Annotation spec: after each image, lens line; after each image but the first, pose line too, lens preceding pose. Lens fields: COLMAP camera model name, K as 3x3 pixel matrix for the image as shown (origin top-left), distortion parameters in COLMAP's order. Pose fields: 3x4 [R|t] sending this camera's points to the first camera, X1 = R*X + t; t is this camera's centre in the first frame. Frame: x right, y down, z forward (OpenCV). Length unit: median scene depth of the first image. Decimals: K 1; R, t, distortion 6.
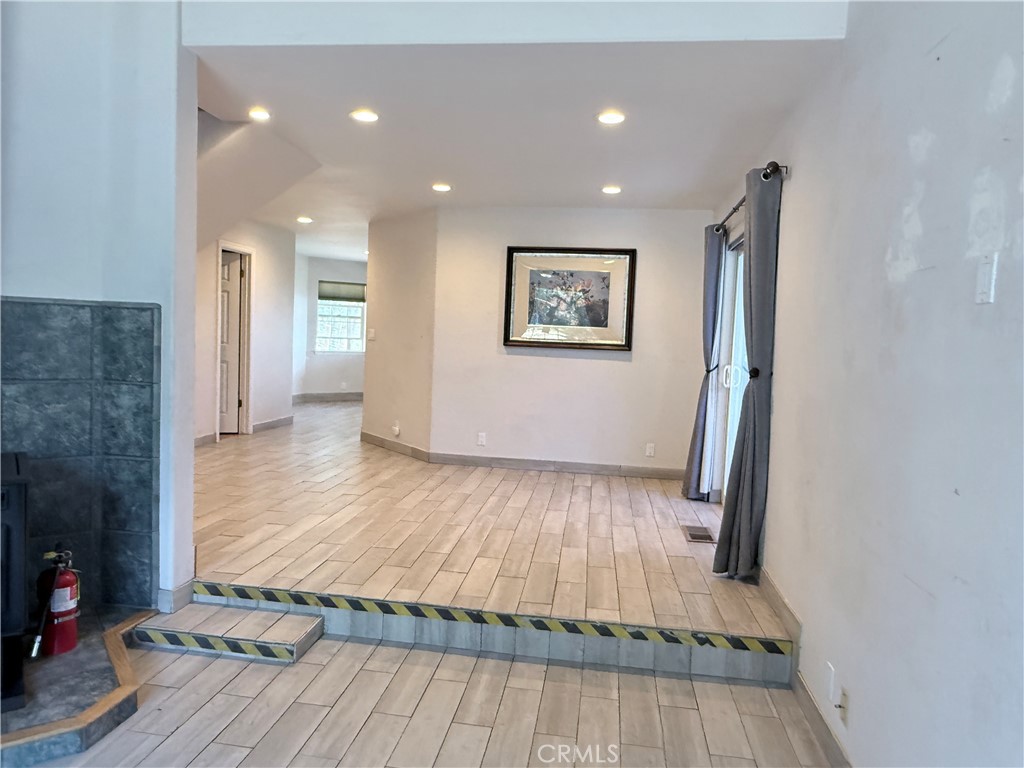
lens RADIAL K [[692.8, 0, 509.4], [0, 692.8, 384.4], [0, 0, 1]] dist [-0.007173, 0.009691]
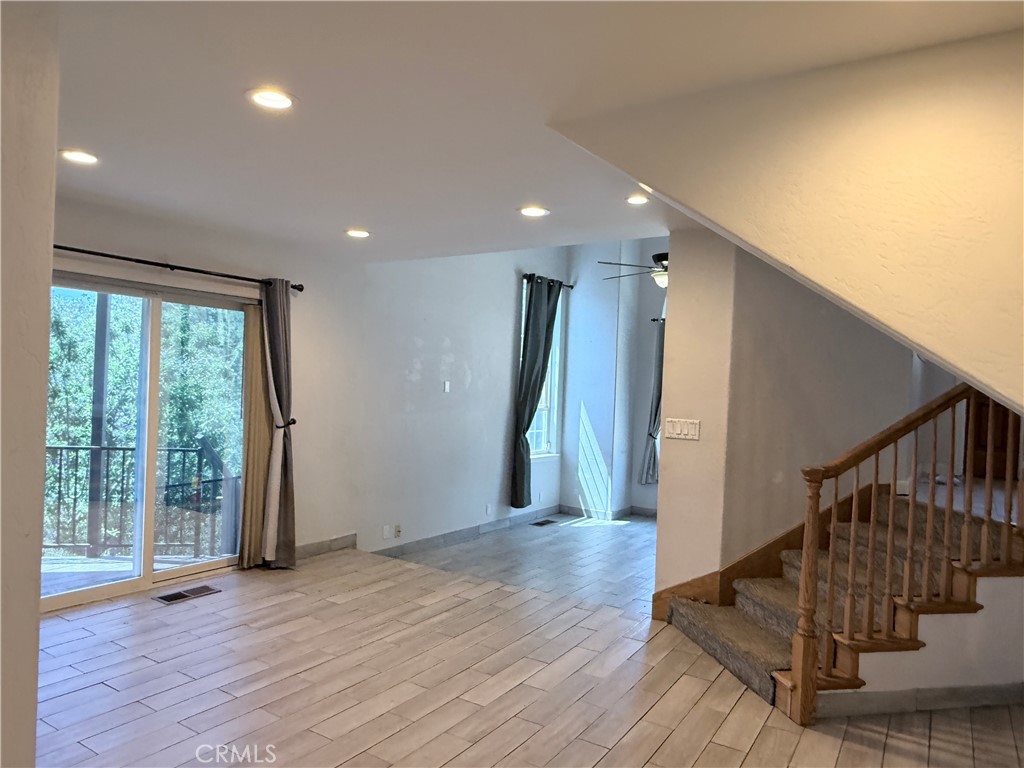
lens RADIAL K [[692.8, 0, 515.2], [0, 692.8, 386.5], [0, 0, 1]] dist [-0.007173, 0.009691]
pose [[-0.906436, -0.078413, 0.415001, -0.746693], [-0.051134, 0.995761, 0.076458, -0.250850], [-0.419237, 0.048083, -0.906603, 2.327116]]
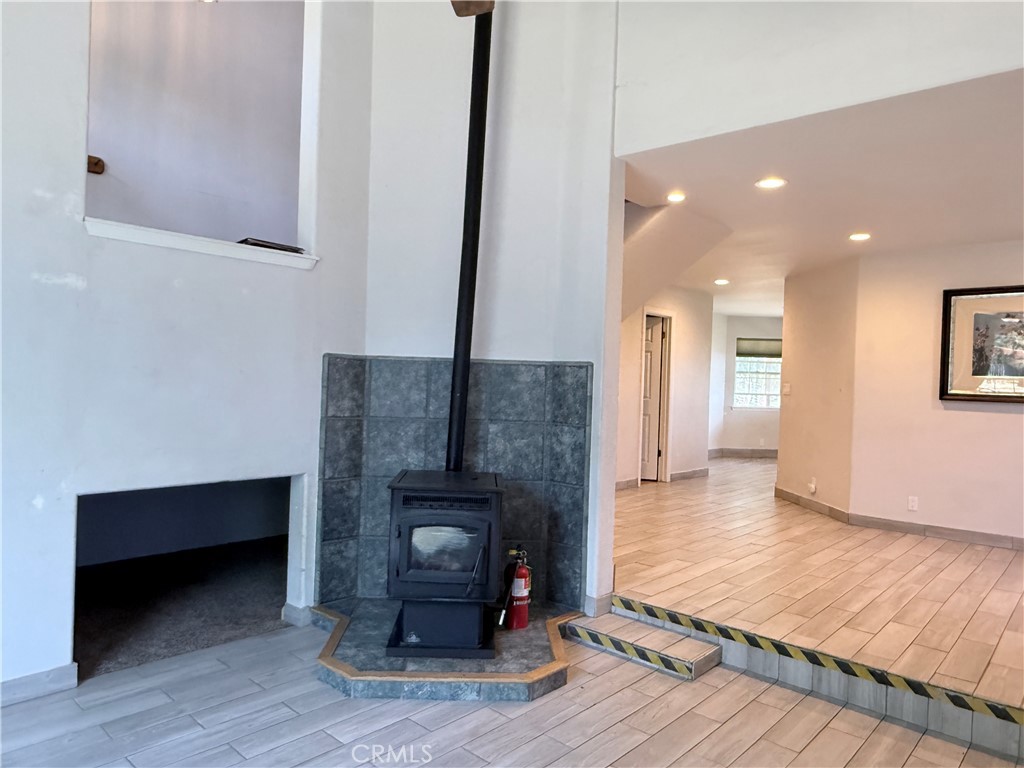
lens RADIAL K [[692.8, 0, 506.4], [0, 692.8, 386.0], [0, 0, 1]] dist [-0.007173, 0.009691]
pose [[0.826805, -0.010317, -0.562394, 0.063482], [-0.035842, 0.996834, -0.070980, 0.019594], [0.561345, 0.078844, 0.823817, -0.105435]]
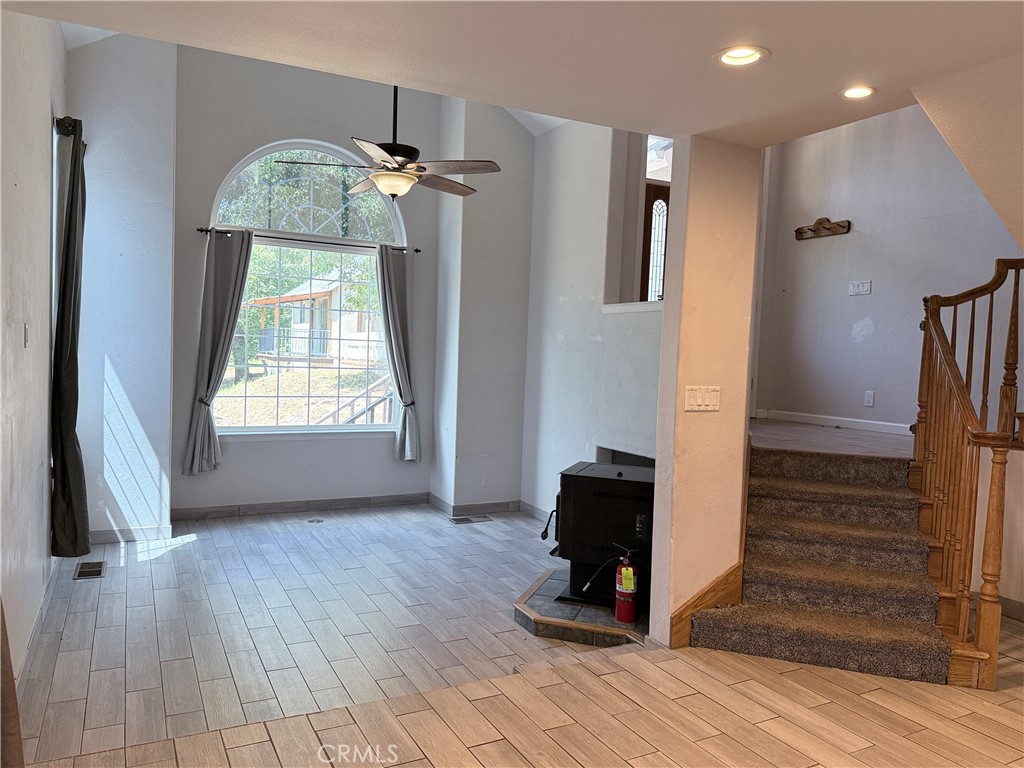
lens RADIAL K [[754.9, 0, 510.8], [0, 754.9, 387.2], [0, 0, 1]] dist [-0.000137, -0.024048]
pose [[-0.819636, -0.041779, -0.571360, 0.379811], [-0.104511, 0.991505, 0.077424, -0.158228], [0.563272, 0.123173, -0.817039, 1.746968]]
